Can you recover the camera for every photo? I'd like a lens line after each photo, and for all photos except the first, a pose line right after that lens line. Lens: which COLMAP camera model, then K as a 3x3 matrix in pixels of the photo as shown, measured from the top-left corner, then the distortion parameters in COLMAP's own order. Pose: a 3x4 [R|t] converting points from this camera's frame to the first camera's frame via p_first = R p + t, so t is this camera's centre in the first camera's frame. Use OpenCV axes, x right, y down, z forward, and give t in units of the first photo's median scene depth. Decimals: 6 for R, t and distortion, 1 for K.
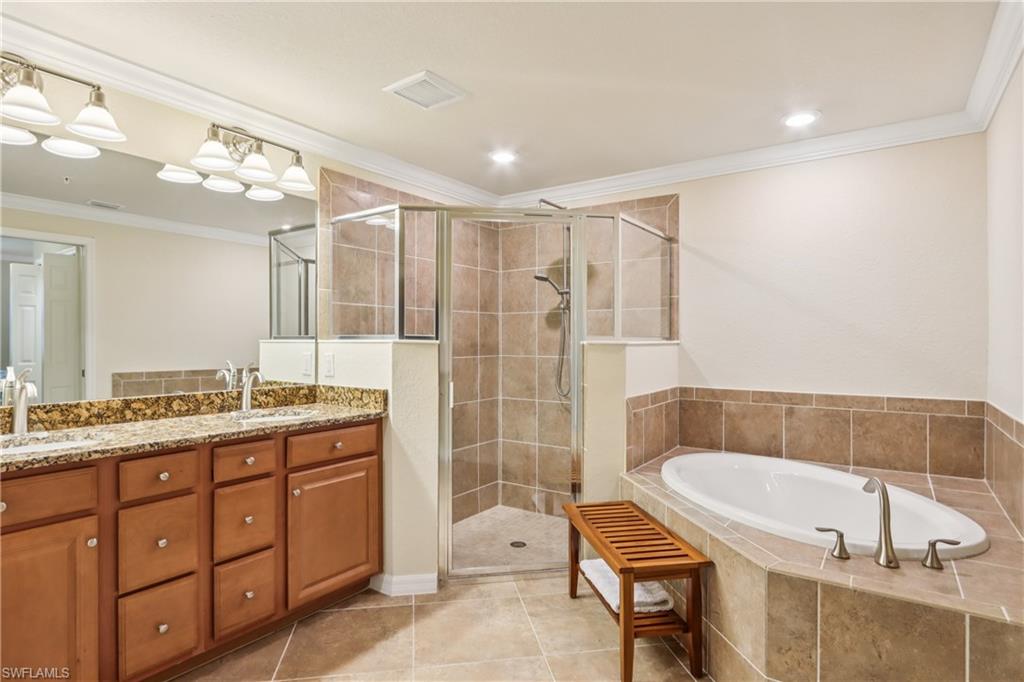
lens RADIAL K [[544.3, 0, 511.8], [0, 544.3, 339.6], [0, 0, 1]] dist [0.000300, 0.001028]
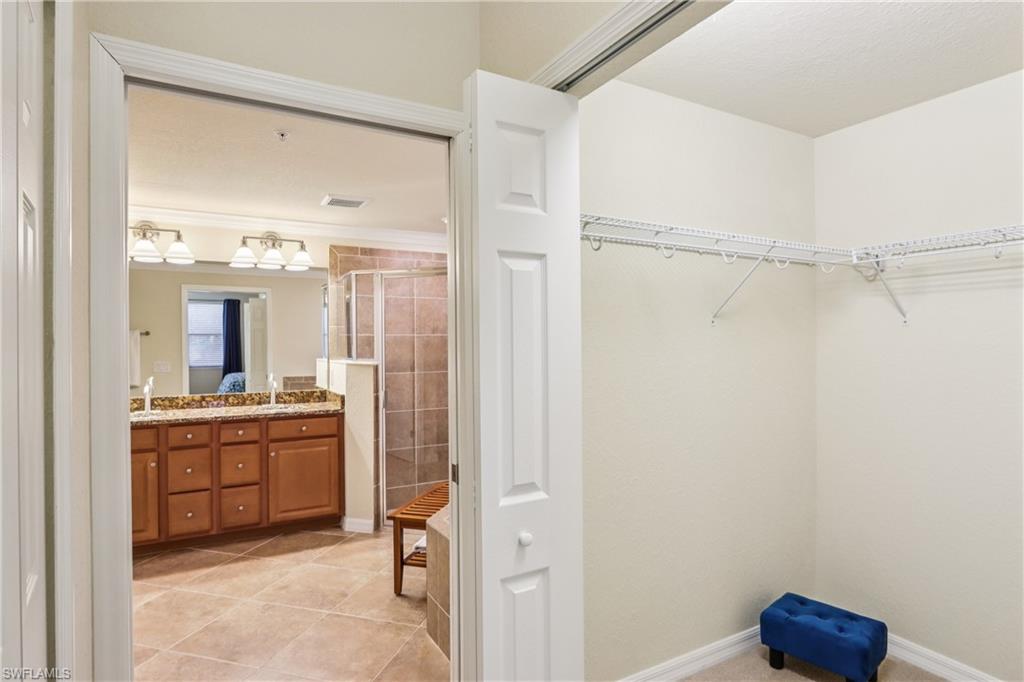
lens RADIAL K [[544.3, 0, 495.5], [0, 544.3, 347.7], [0, 0, 1]] dist [0.000300, 0.001028]
pose [[0.898827, -0.004219, -0.438283, 0.977767], [0.008997, 0.999921, 0.008826, -0.058288], [0.438211, -0.011876, 0.898794, -0.211493]]
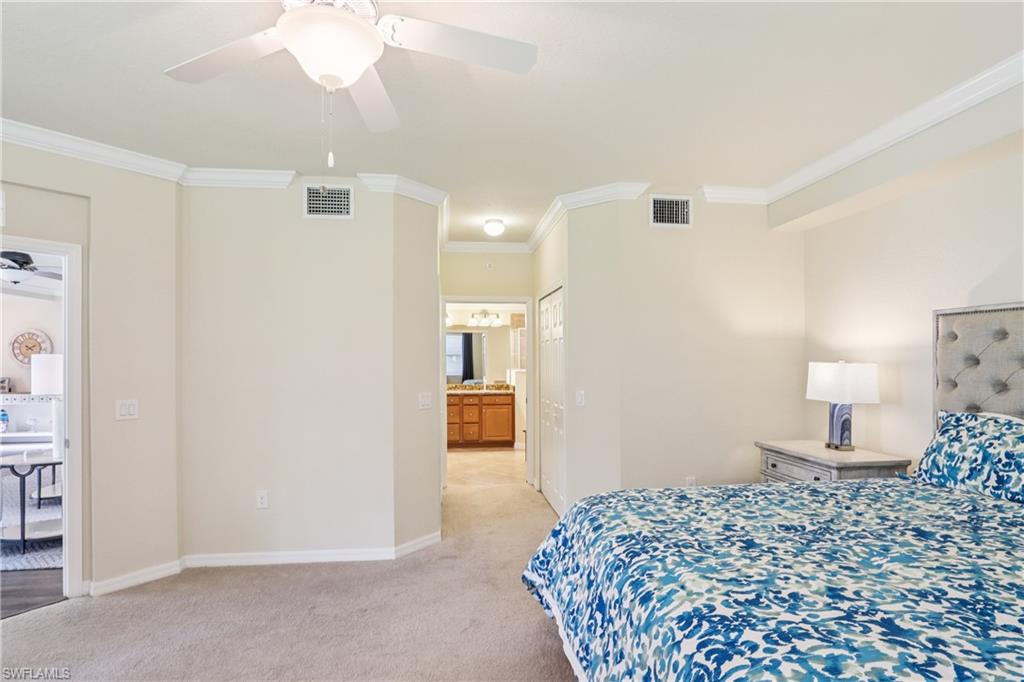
lens RADIAL K [[527.6, 0, 510.6], [0, 527.6, 349.5], [0, 0, 1]] dist [-0.000043, 0.000000]
pose [[0.680314, -0.024093, -0.732525, 2.493539], [0.011605, 0.999688, -0.022102, -0.066382], [0.732829, 0.006536, 0.680382, -1.408120]]
